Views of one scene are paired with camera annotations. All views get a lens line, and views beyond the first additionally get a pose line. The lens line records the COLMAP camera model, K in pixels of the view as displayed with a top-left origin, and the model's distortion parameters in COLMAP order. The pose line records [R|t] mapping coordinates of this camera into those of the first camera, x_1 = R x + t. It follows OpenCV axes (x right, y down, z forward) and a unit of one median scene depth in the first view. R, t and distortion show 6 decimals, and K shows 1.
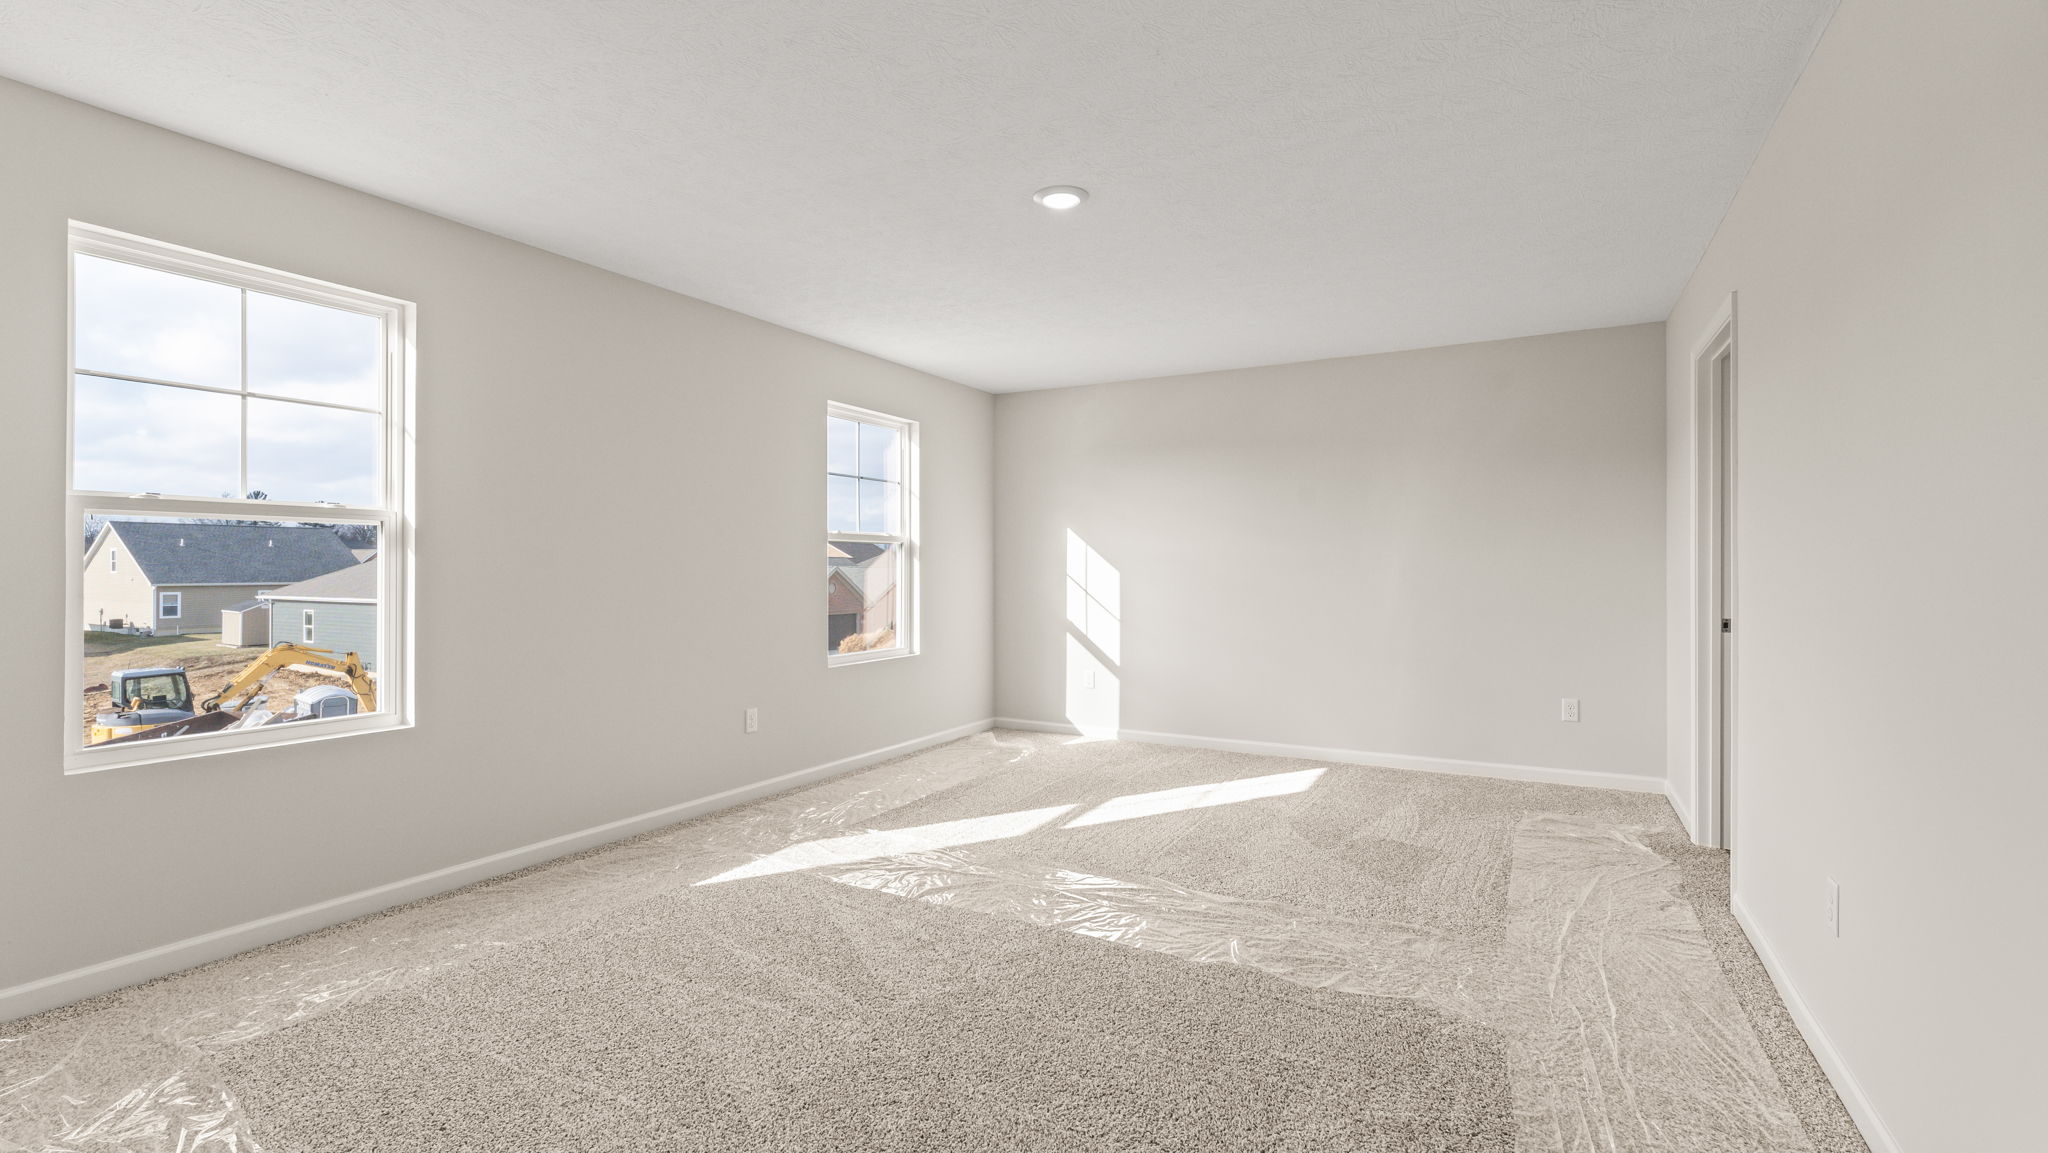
lens RADIAL K [[931.5, 0, 1001.6], [0, 931.5, 568.9], [0, 0, 1]] dist [-0.008833, -0.000219]
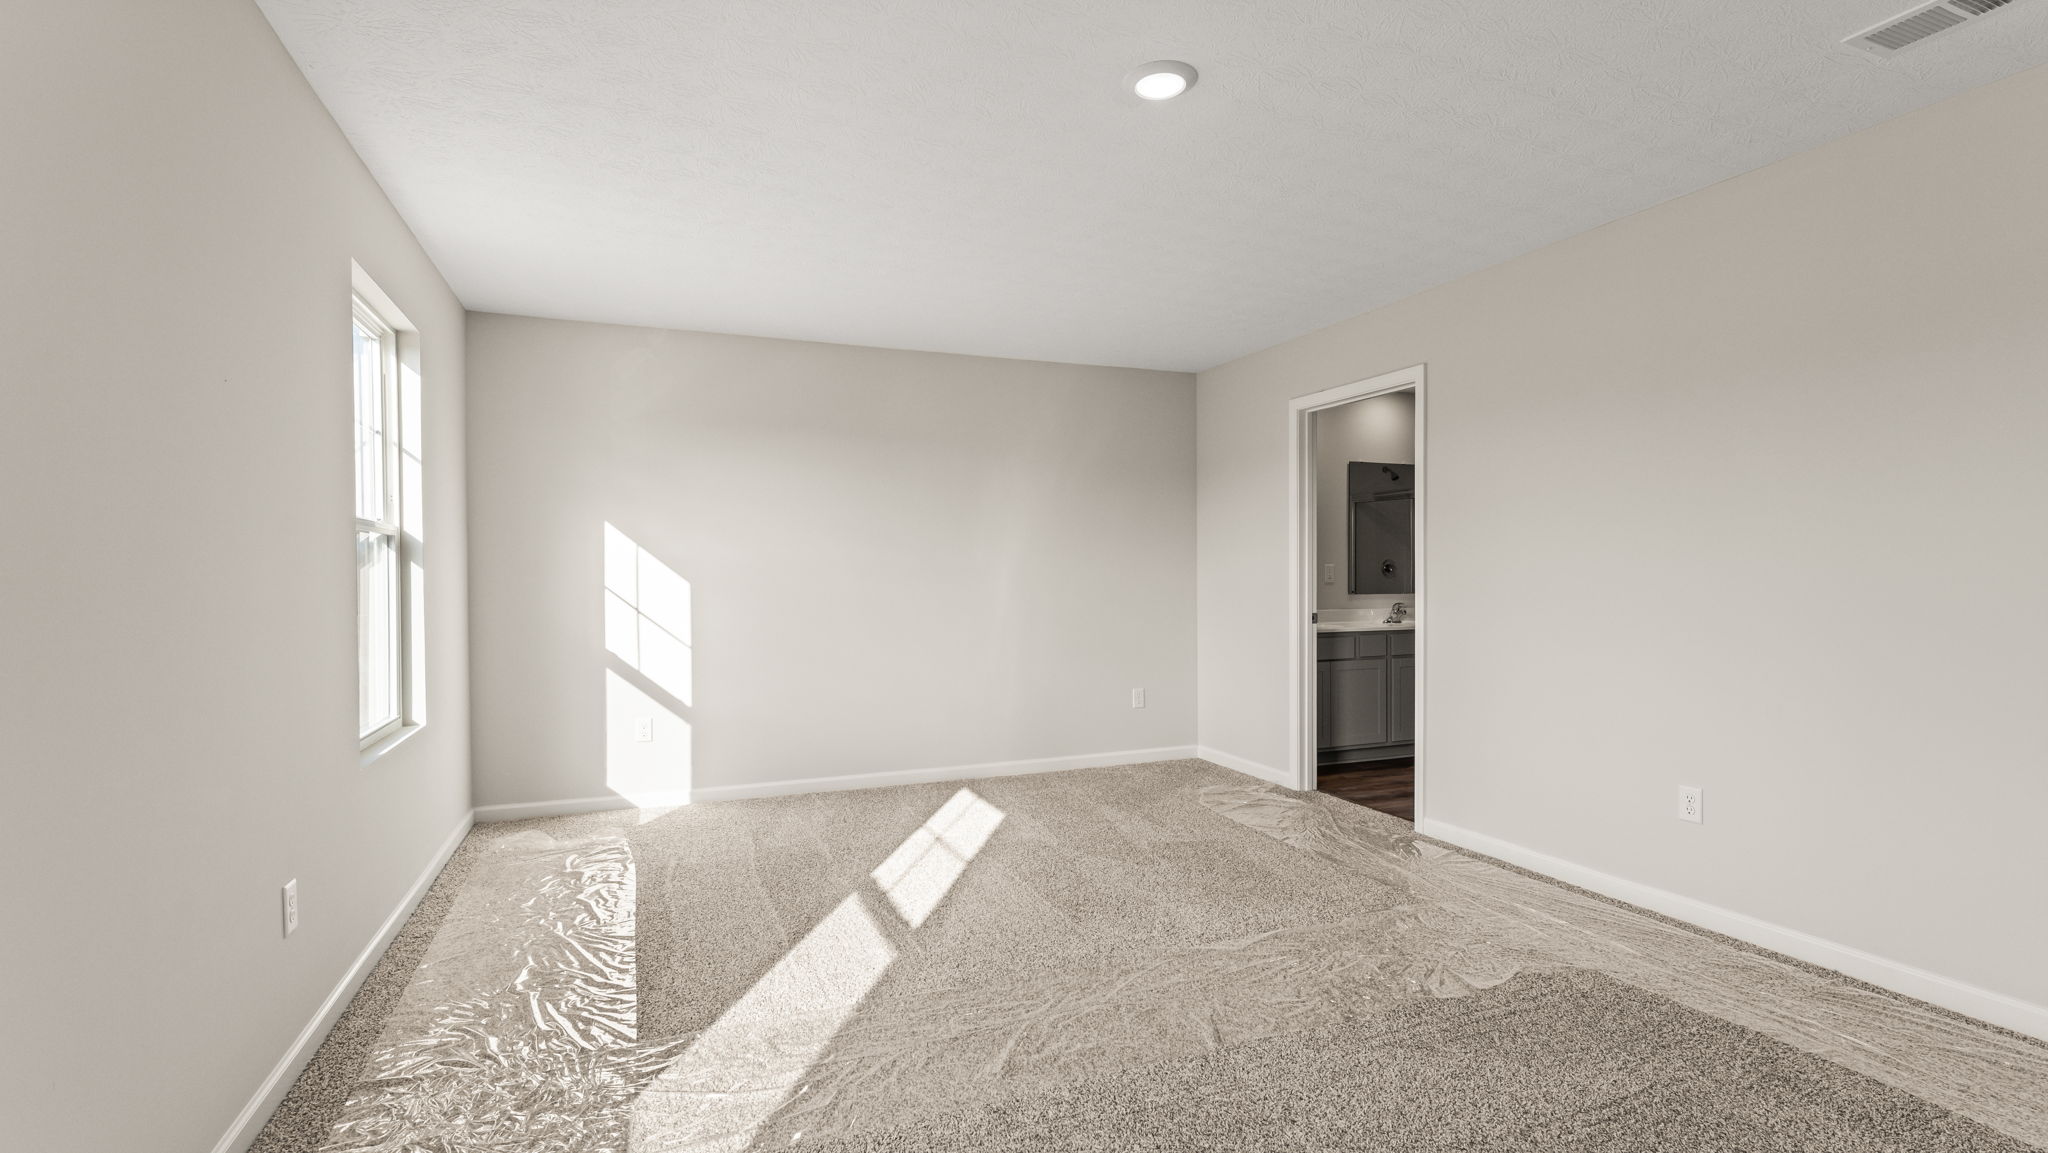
lens RADIAL K [[931.5, 0, 1012.1], [0, 931.5, 583.1], [0, 0, 1]] dist [-0.008833, -0.000219]
pose [[0.624042, -0.006773, 0.781361, -0.301729], [0.010249, 0.999947, 0.000482, 0.005701], [-0.781323, 0.007708, 0.624079, 0.320091]]
